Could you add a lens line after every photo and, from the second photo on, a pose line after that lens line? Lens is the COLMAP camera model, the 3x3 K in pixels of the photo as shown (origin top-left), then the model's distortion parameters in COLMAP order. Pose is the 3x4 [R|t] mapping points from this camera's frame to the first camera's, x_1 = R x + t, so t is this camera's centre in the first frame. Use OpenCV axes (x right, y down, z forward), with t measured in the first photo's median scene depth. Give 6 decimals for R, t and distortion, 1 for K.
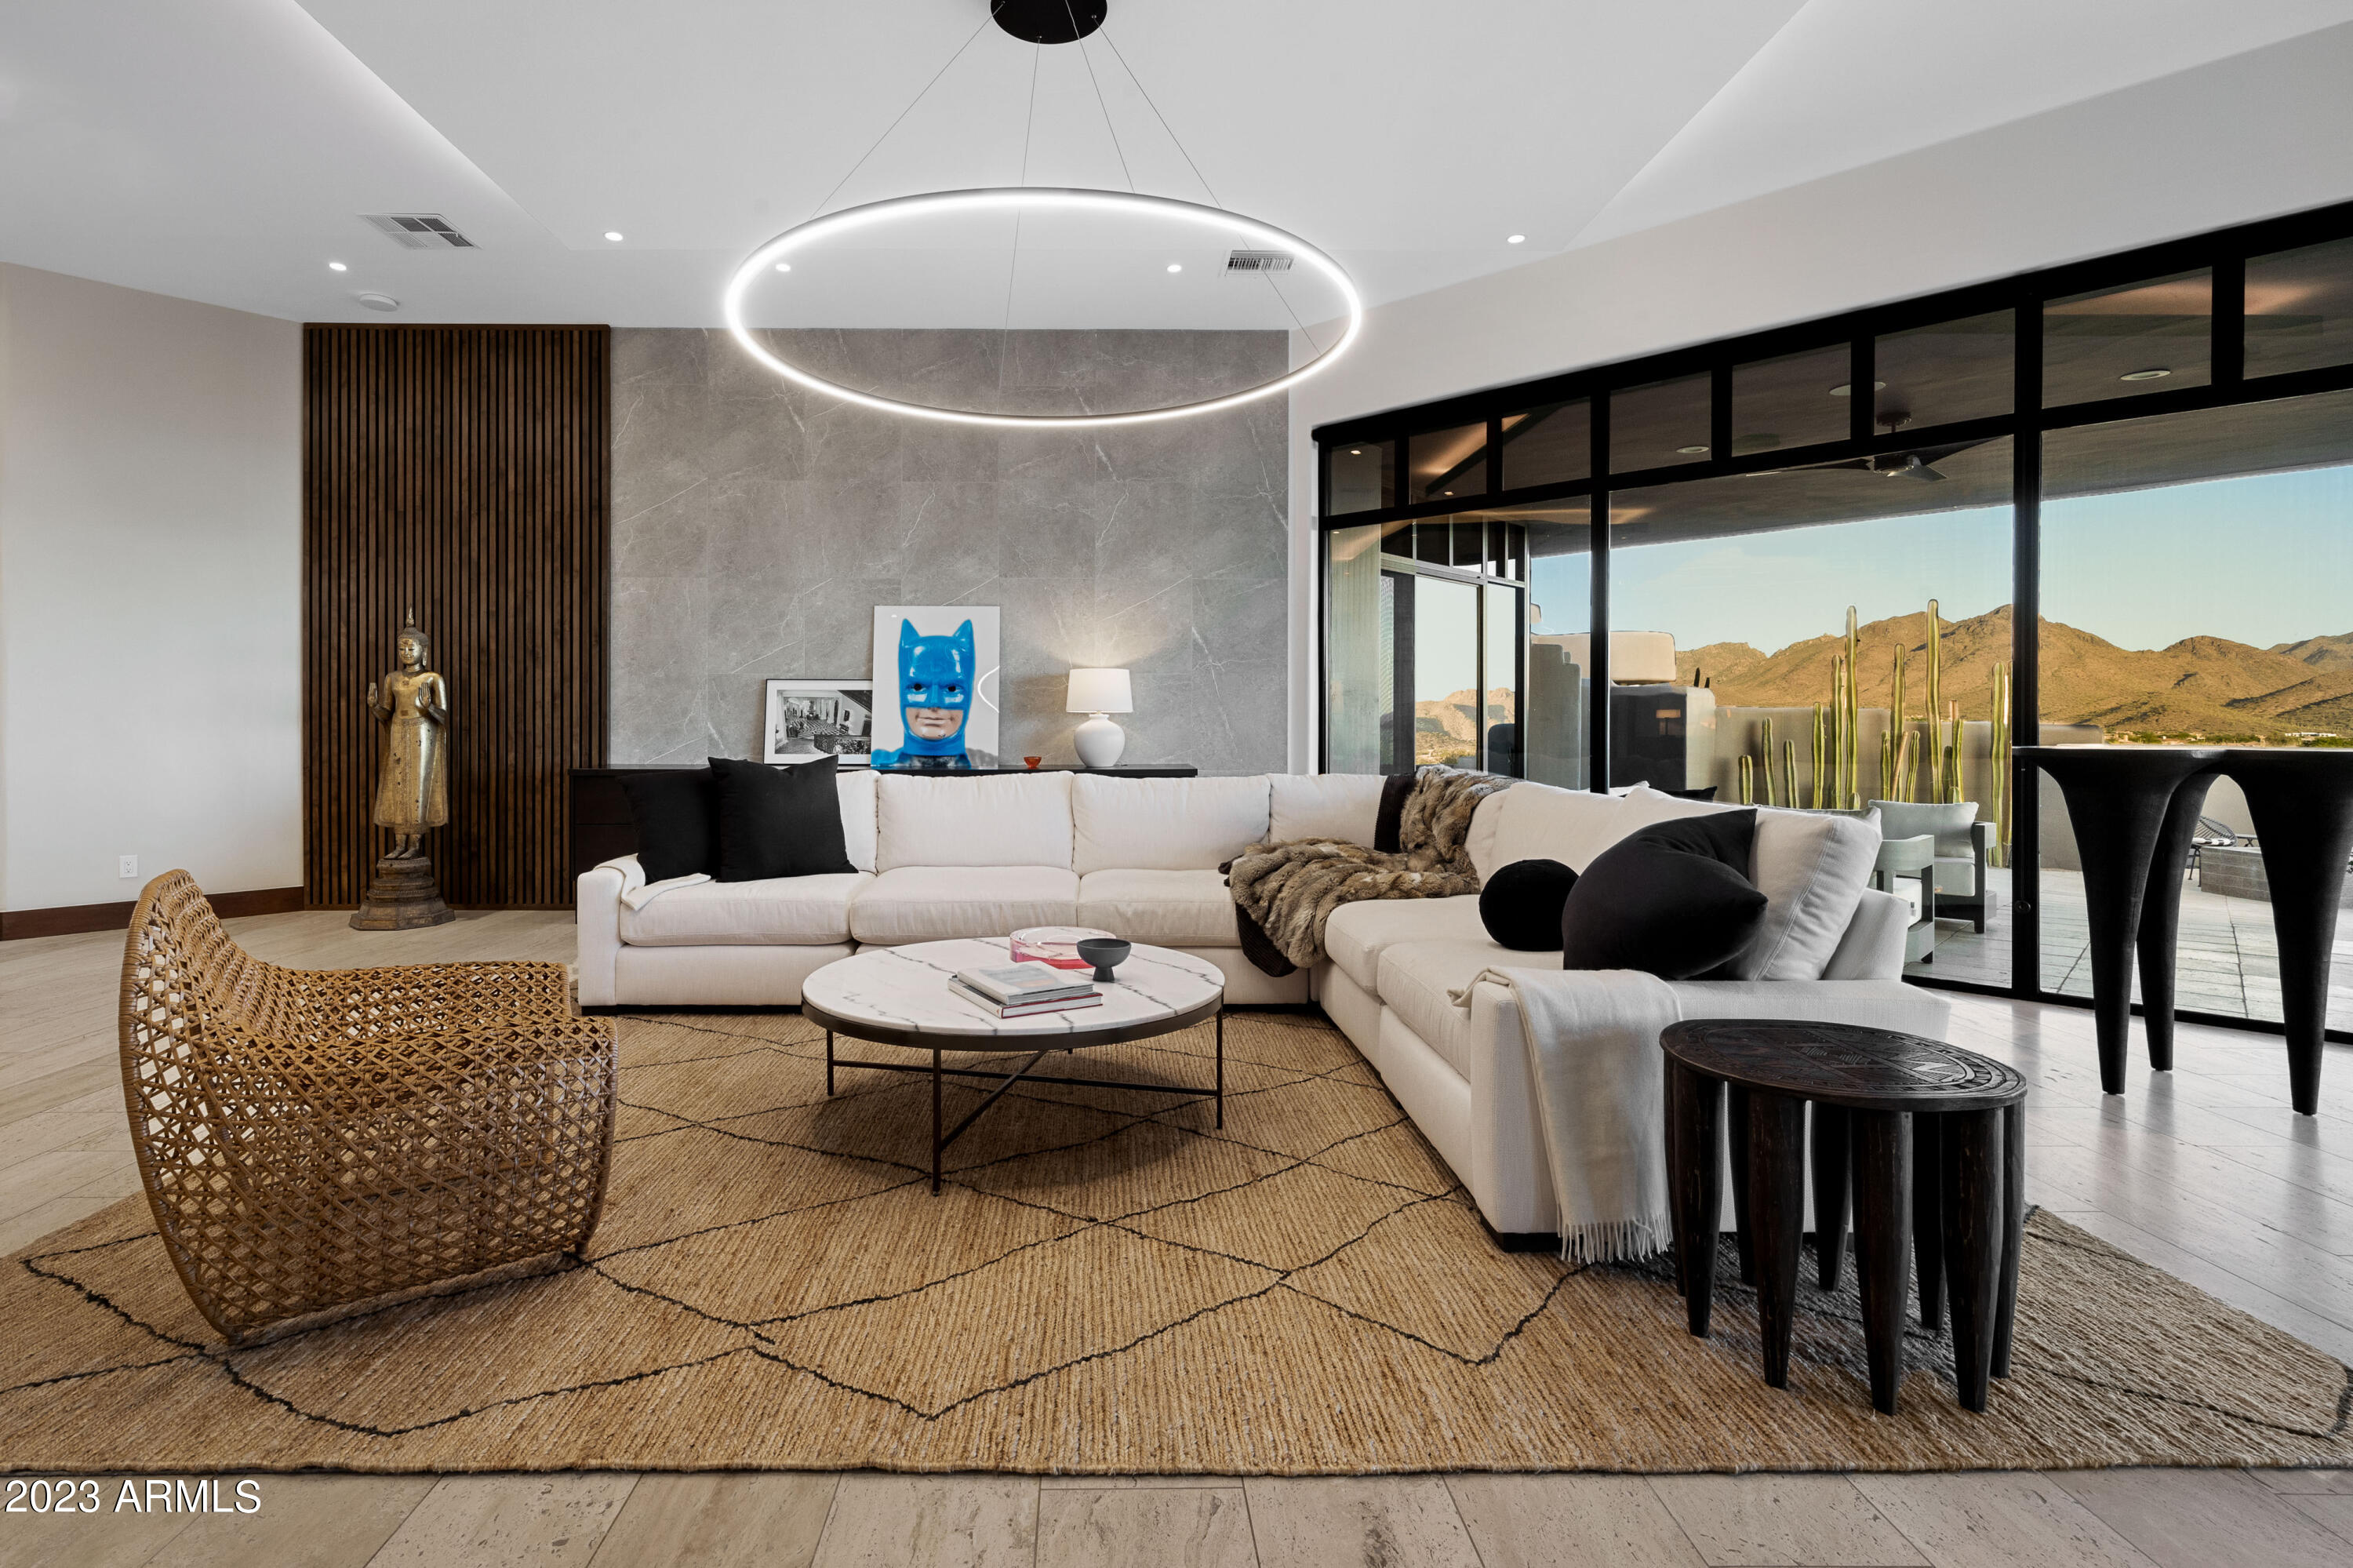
lens RADIAL K [[1123.1, 0, 1092.9], [0, 1123.1, 719.3], [0, 0, 1]] dist [-0.003101, 0.004403]
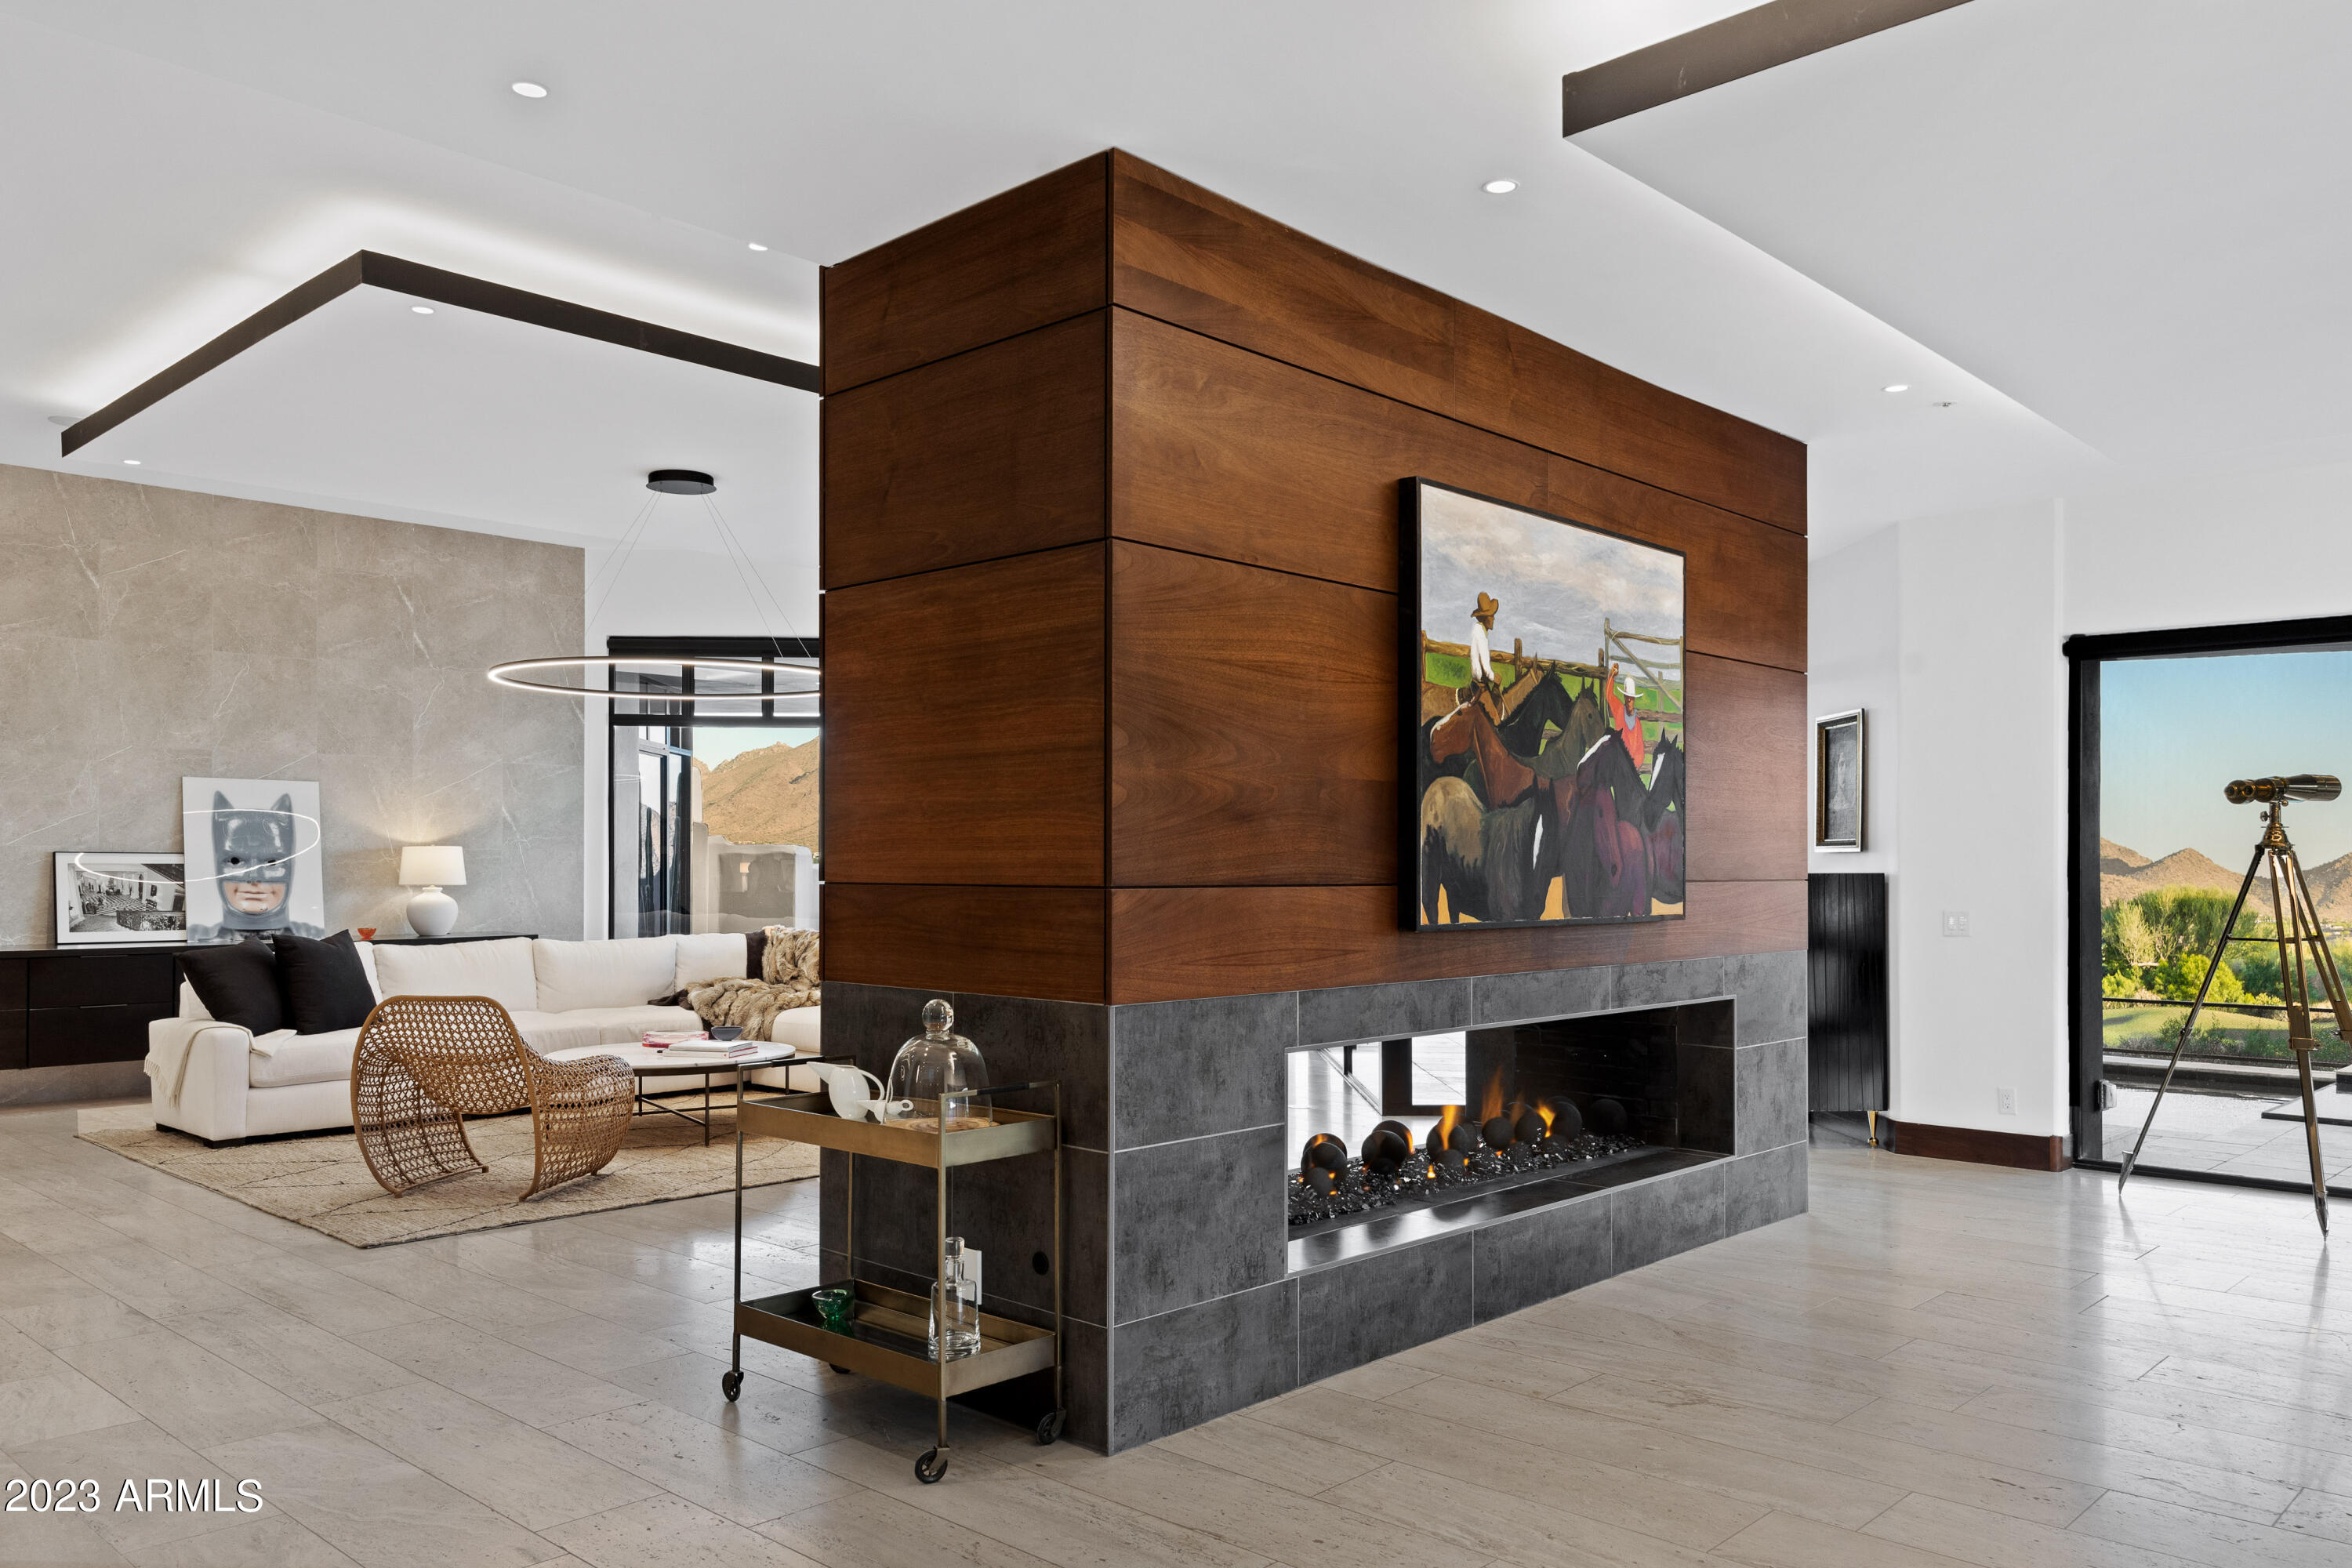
lens RADIAL K [[1751.4, 0, 1180.0], [0, 1751.4, 857.2], [0, 0, 1]] dist [0.038966, -0.036907]
pose [[0.690774, 0.003573, 0.723062, -0.703077], [-0.005363, 0.999986, 0.000183, -0.036470], [-0.723051, -0.004005, 0.690783, -0.677232]]
